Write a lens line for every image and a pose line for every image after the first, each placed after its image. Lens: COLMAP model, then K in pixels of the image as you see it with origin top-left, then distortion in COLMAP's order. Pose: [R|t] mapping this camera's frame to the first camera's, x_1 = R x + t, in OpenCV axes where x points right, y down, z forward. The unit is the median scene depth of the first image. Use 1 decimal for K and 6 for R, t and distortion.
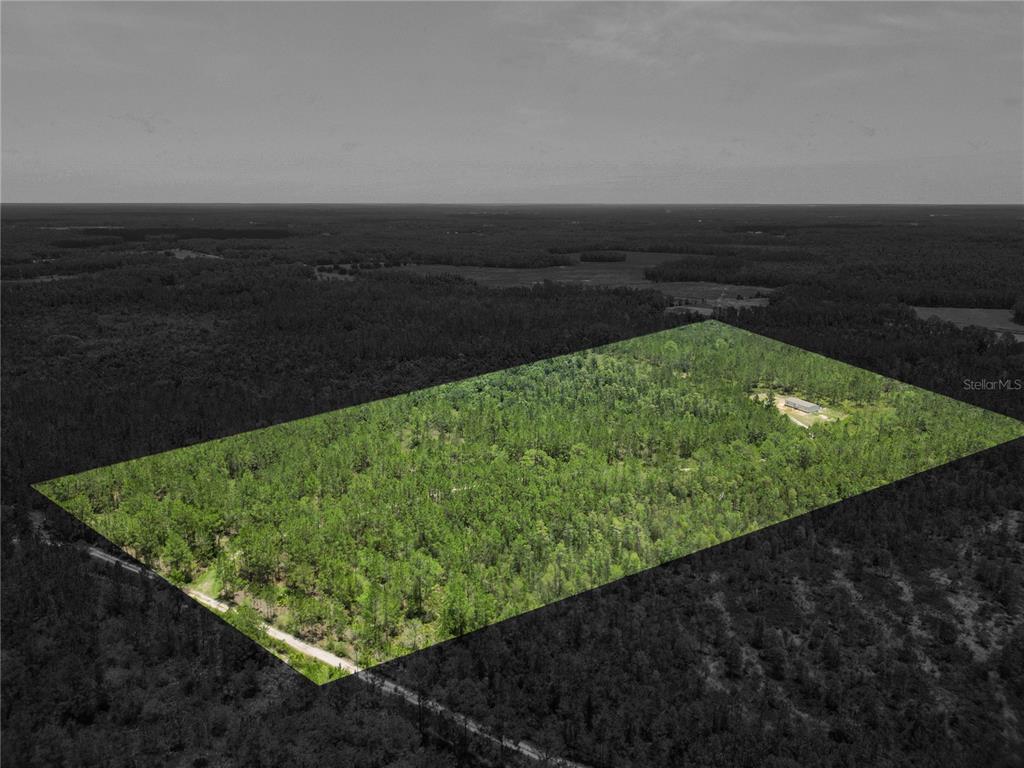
lens RADIAL K [[731.7, 0, 510.5], [0, 731.7, 378.6], [0, 0, 1]] dist [0.035602, -0.022822]
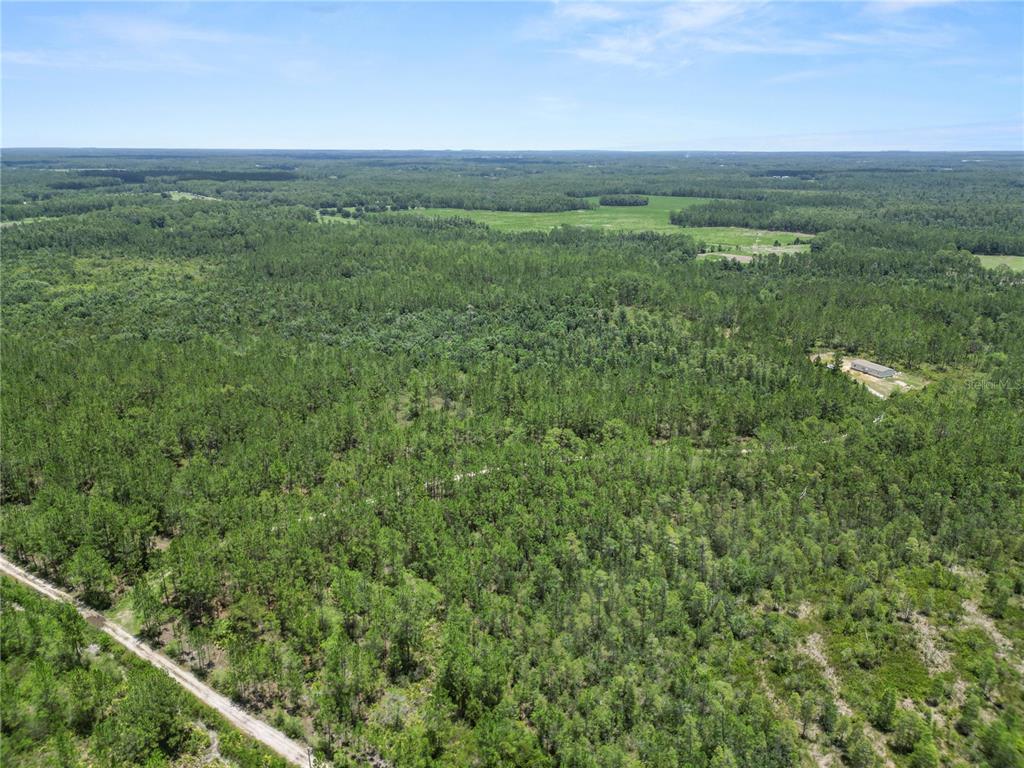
lens RADIAL K [[731.7, 0, 513.7], [0, 731.7, 392.6], [0, 0, 1]] dist [0.035602, -0.022822]
pose [[0.999903, 0.007787, -0.011527, -0.006359], [-0.006757, 0.996202, 0.086807, -0.007743], [0.012159, -0.086720, 0.996158, 0.159609]]
